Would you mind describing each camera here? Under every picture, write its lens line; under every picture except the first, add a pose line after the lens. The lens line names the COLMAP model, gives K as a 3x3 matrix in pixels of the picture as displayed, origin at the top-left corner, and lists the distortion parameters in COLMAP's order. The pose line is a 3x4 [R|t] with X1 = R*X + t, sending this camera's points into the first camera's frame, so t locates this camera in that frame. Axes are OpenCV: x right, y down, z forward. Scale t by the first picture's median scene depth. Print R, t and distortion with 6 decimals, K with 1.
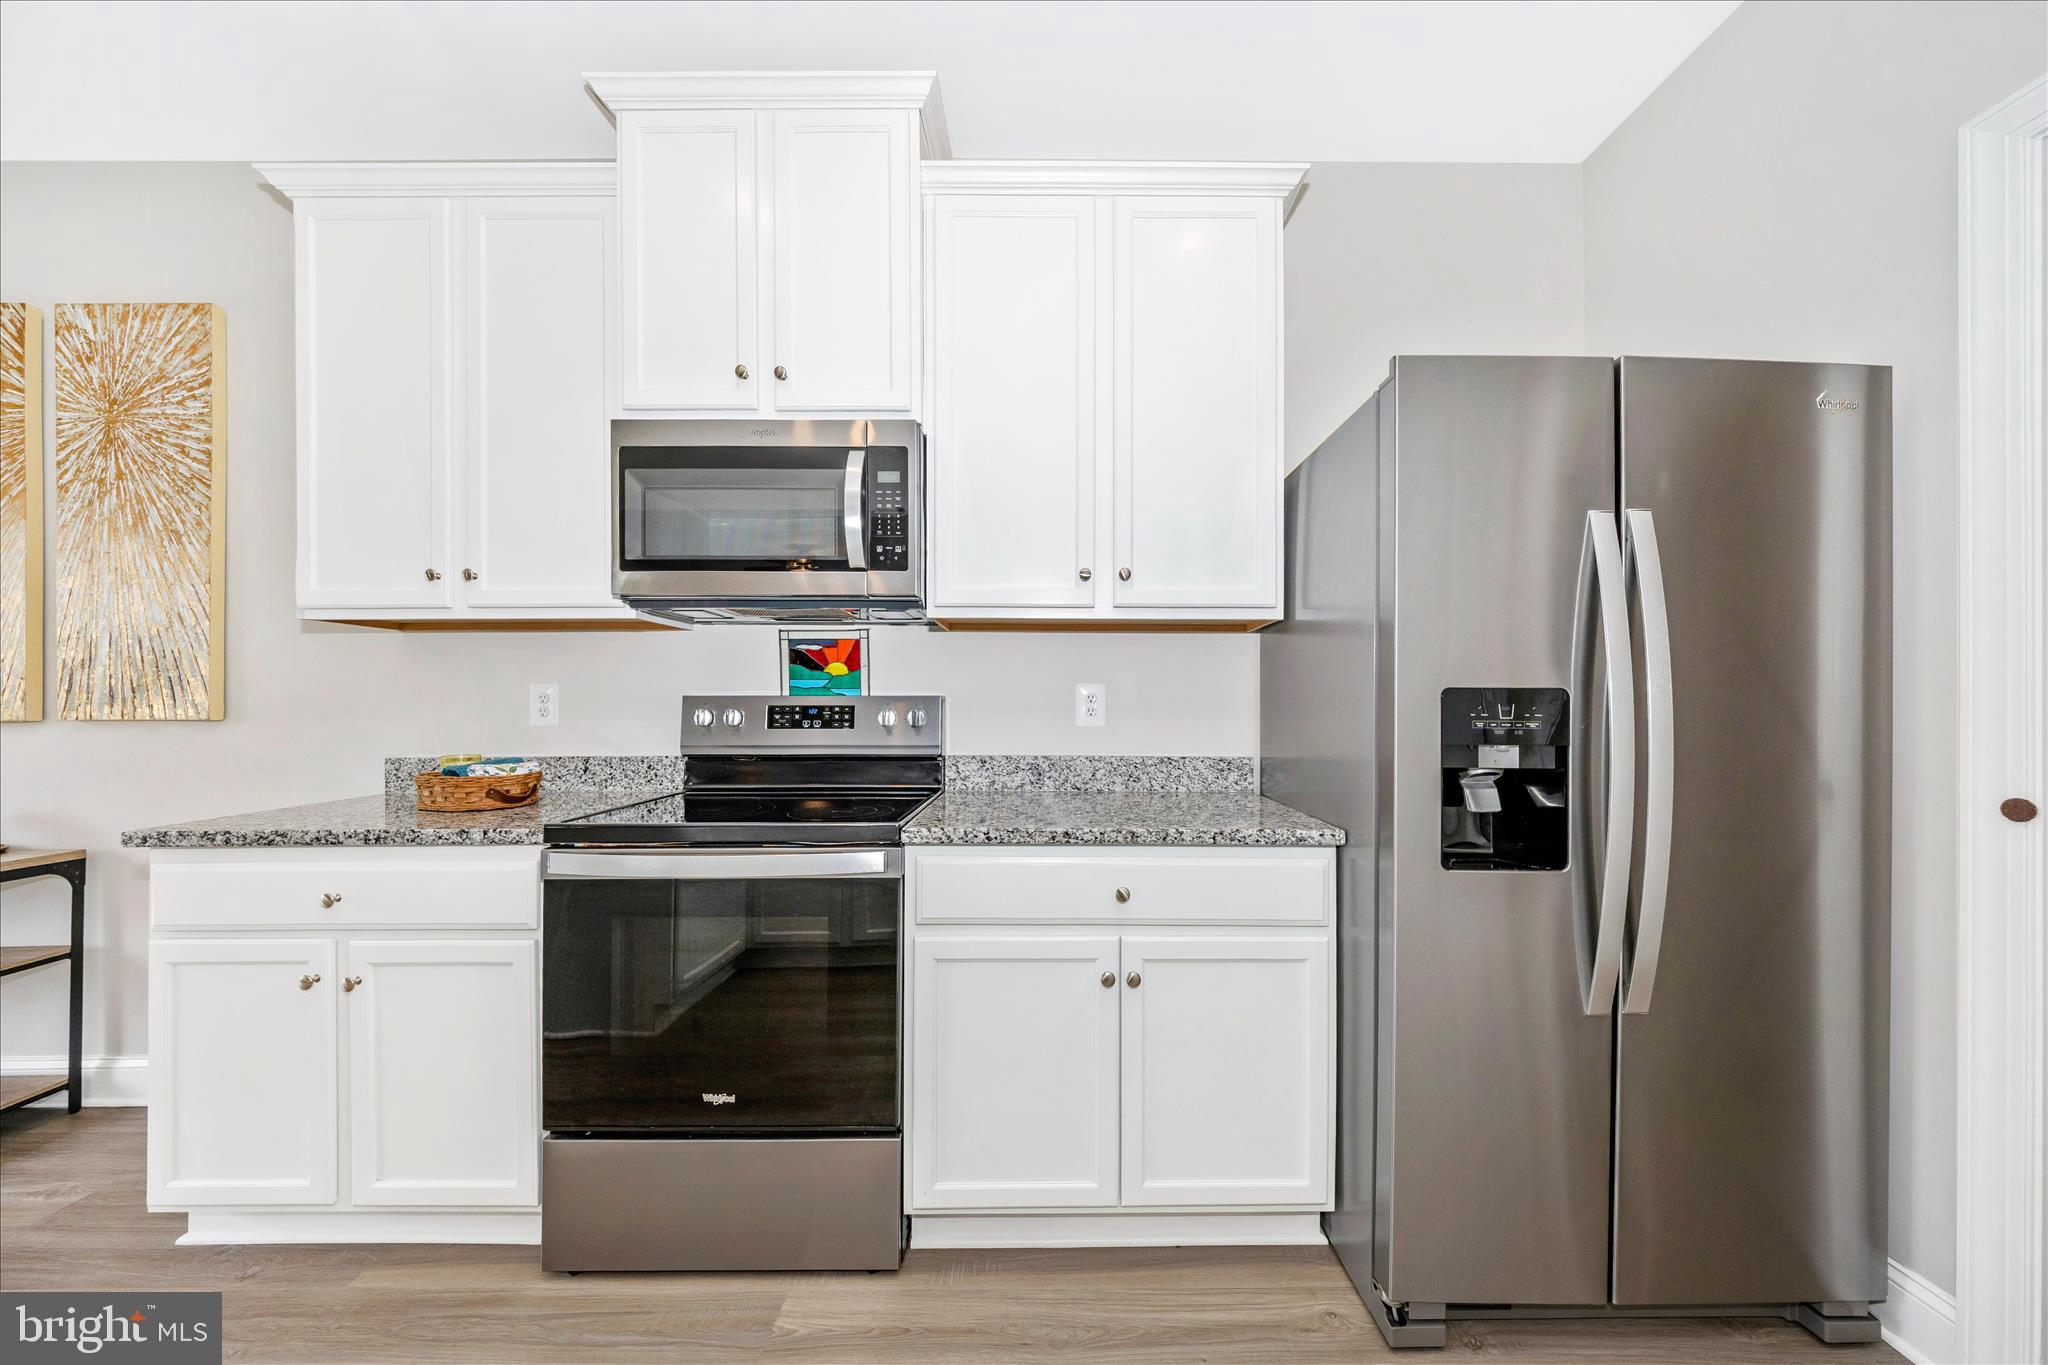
lens RADIAL K [[750.4, 0, 1028.5], [0, 750.4, 720.3], [0, 0, 1]] dist [-0.001180, -0.000056]
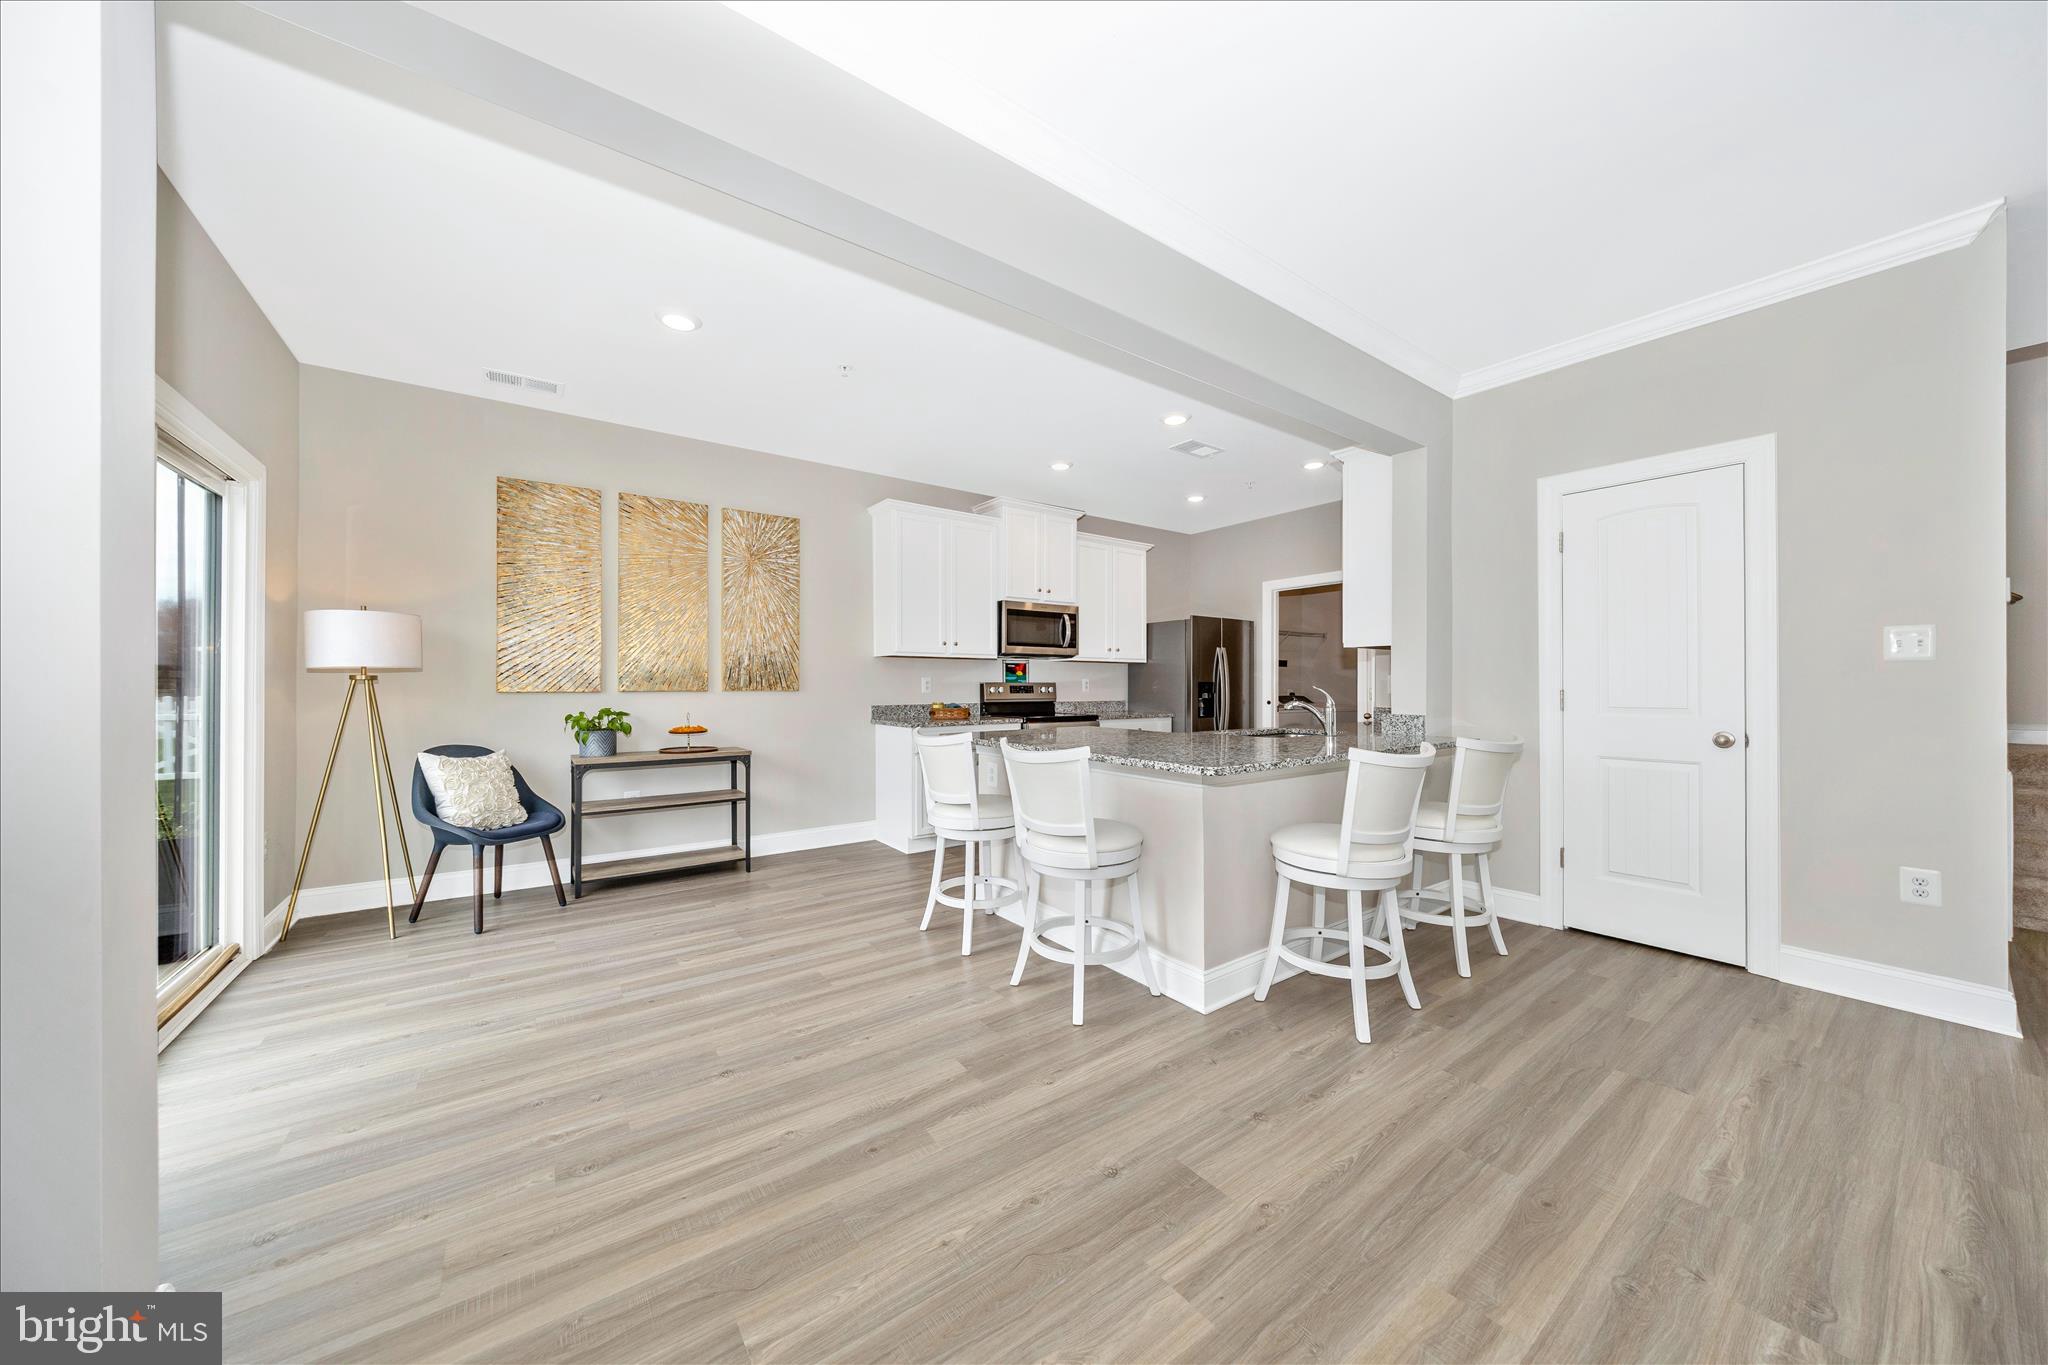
lens RADIAL K [[698.1, 0, 1024.0], [0, 698.1, 682.5], [0, 0, 1]] dist [0.000040, 0.000001]
pose [[0.811672, -0.000948, 0.584112, -1.865525], [0.011328, 0.999836, -0.014118, 0.007682], [-0.584003, 0.018076, 0.811550, -1.264128]]
